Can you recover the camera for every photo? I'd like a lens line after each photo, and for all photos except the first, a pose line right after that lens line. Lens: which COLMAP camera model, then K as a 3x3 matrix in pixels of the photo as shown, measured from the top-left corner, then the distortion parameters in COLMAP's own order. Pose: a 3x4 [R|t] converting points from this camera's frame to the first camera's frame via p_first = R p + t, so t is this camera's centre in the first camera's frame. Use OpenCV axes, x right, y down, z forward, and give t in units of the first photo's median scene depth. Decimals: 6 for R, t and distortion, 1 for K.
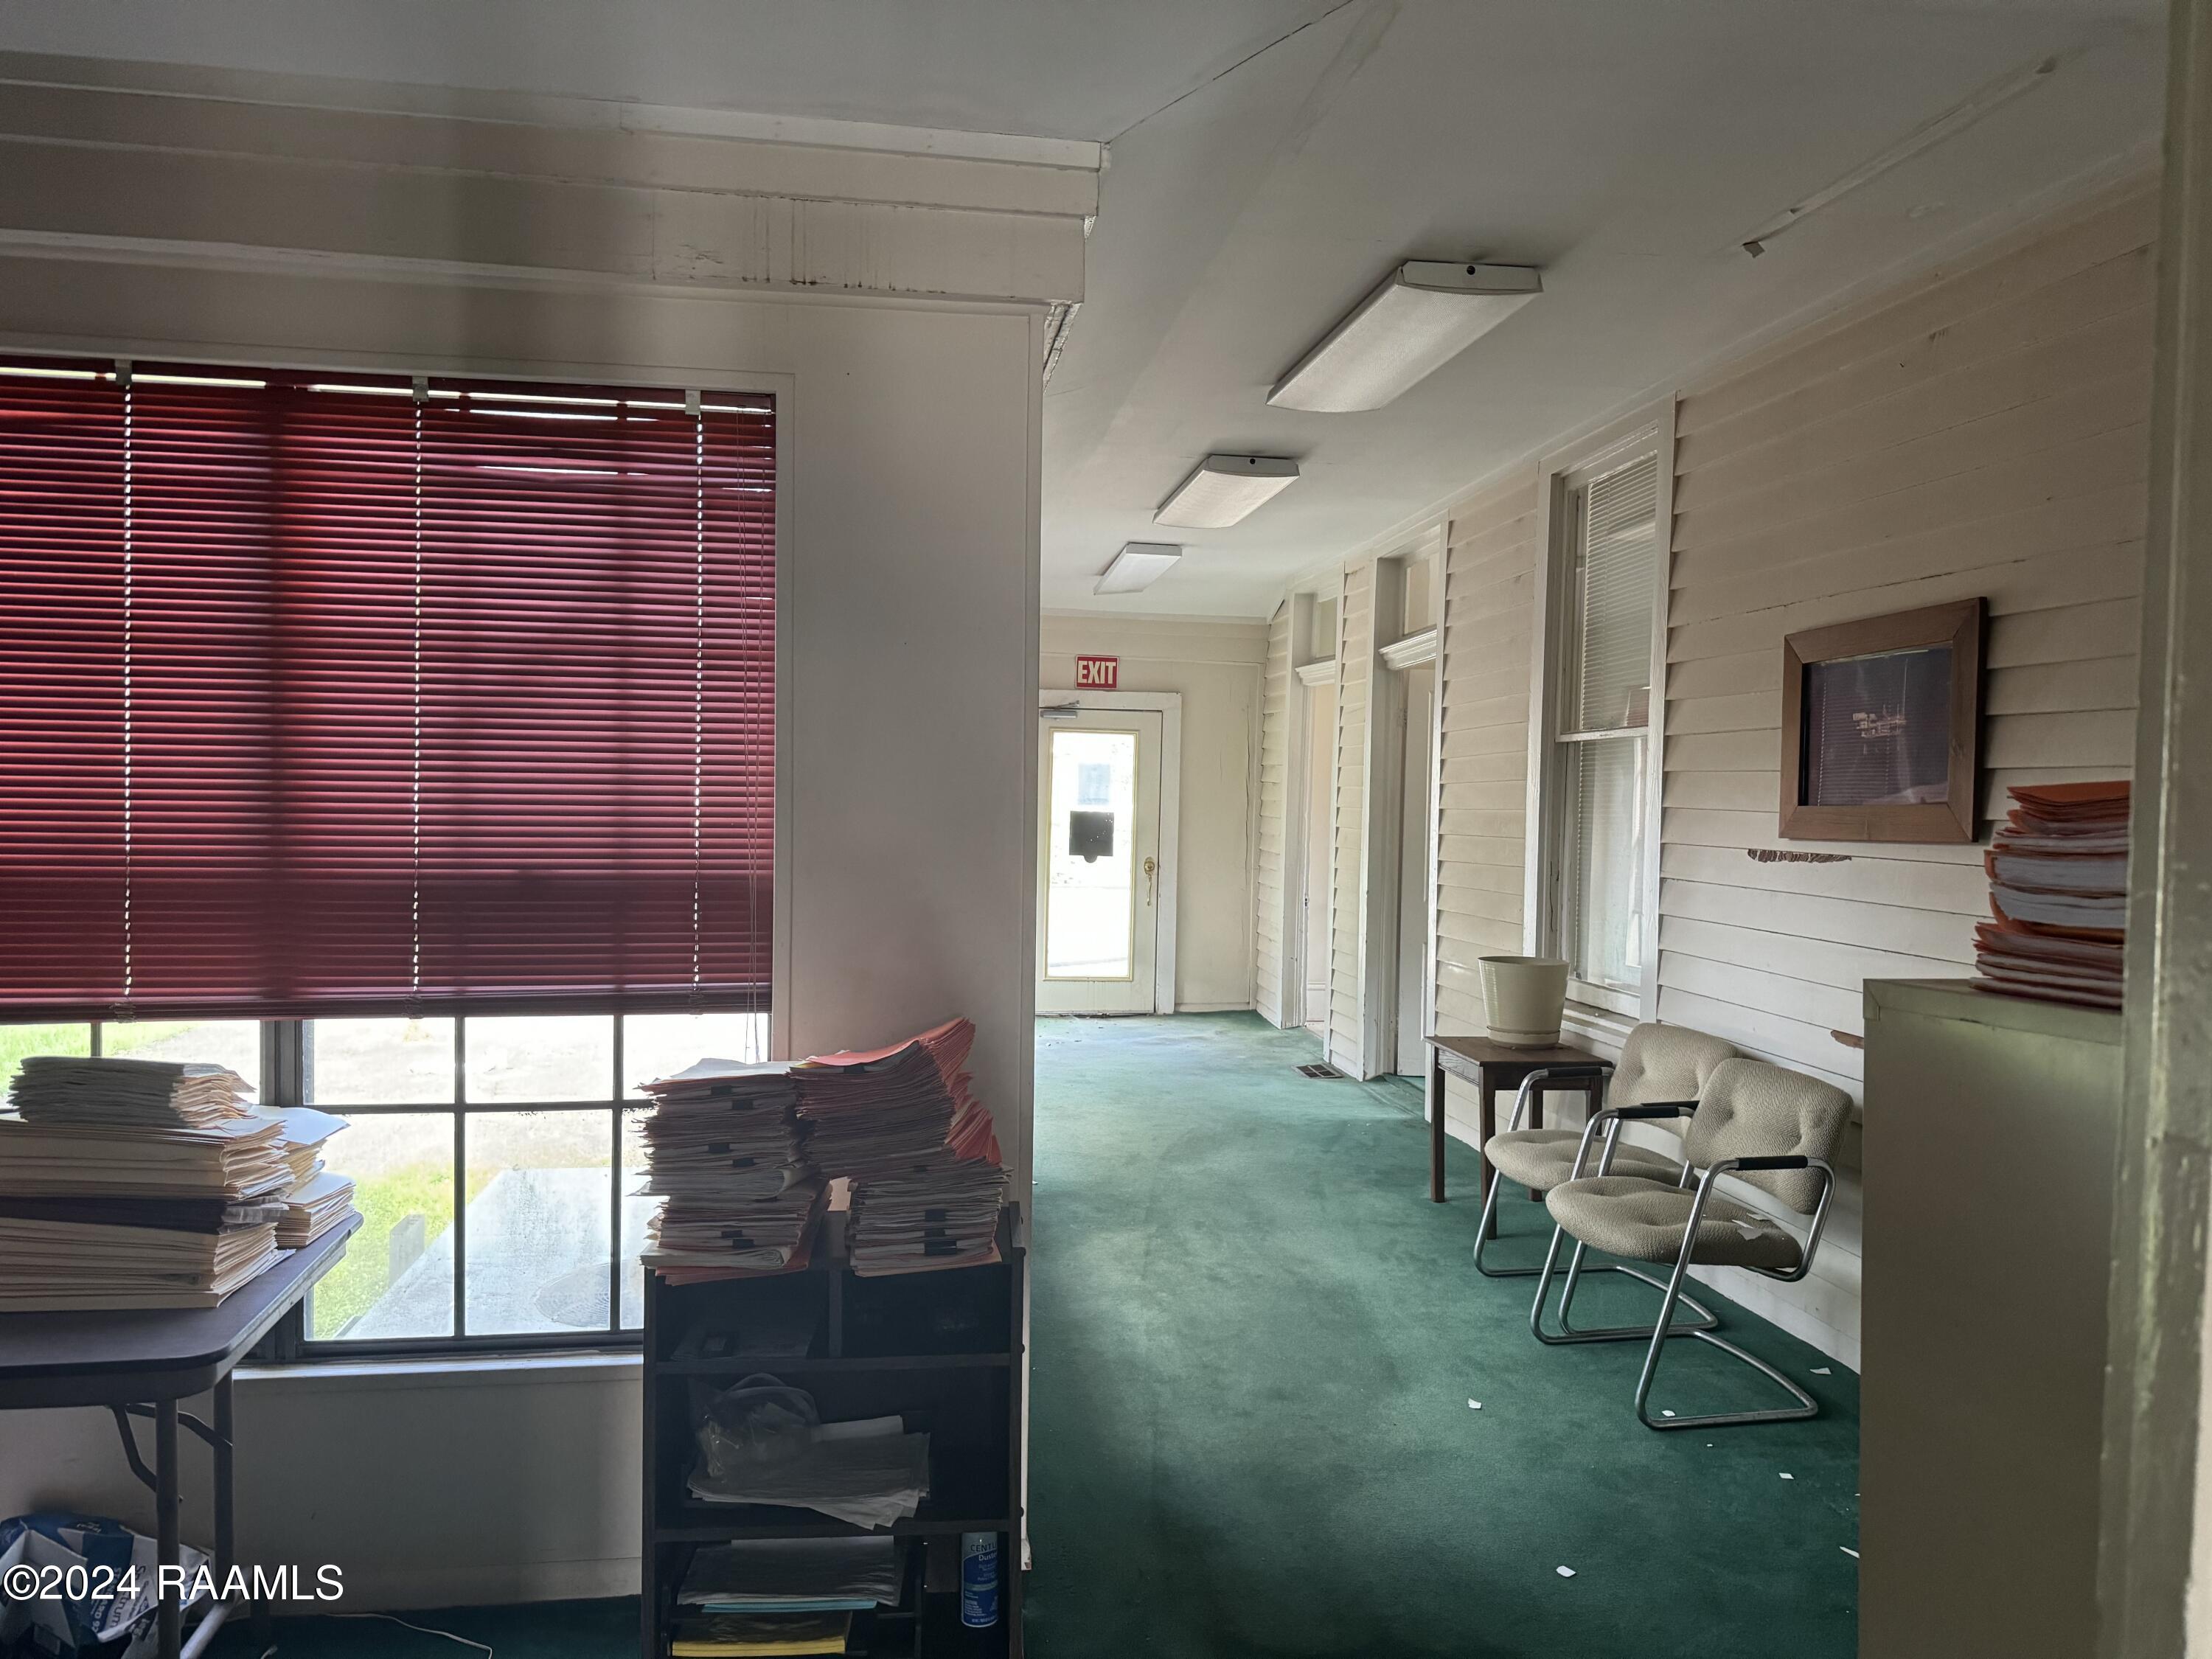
lens RADIAL K [[1570.4, 0, 1103.2], [0, 1570.4, 833.9], [0, 0, 1]] dist [0.020561, -0.010833]
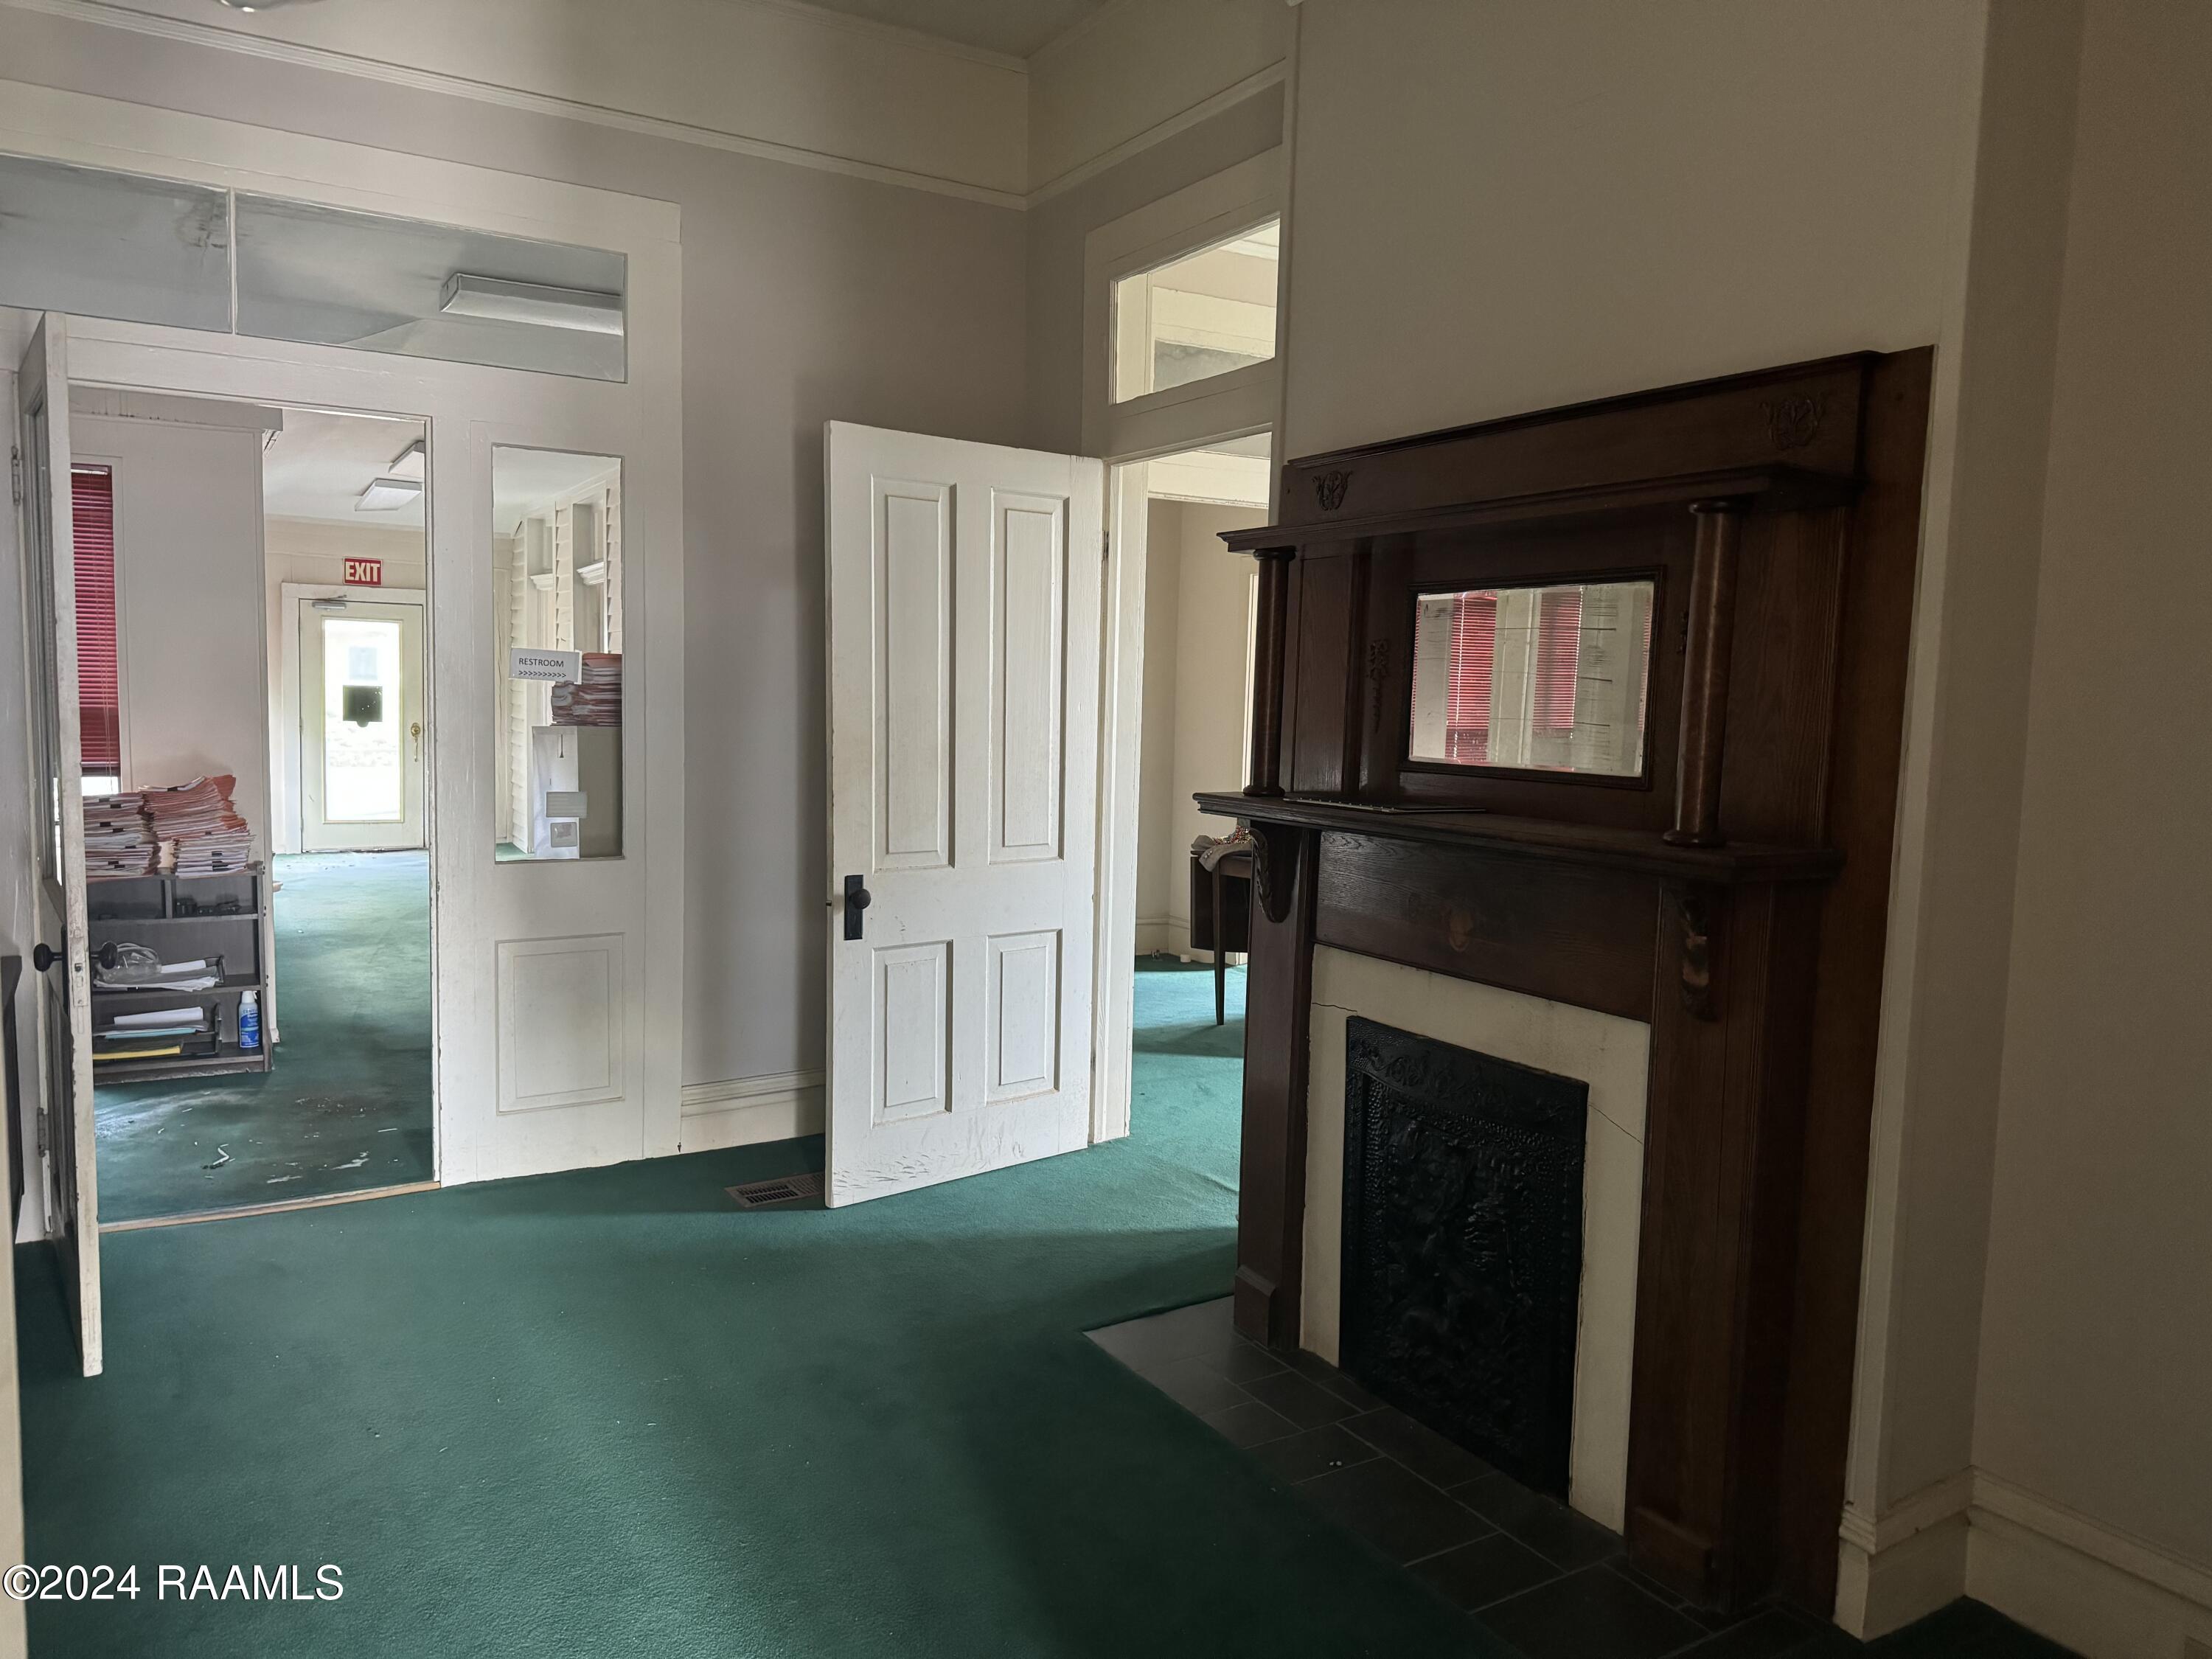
lens RADIAL K [[1570.4, 0, 1117.2], [0, 1570.4, 834.4], [0, 0, 1]] dist [0.020561, -0.010833]
pose [[0.917988, -0.028827, 0.395559, 0.048108], [-0.000593, 0.997254, 0.074053, 0.011327], [-0.396607, -0.068214, 0.915451, -0.415636]]
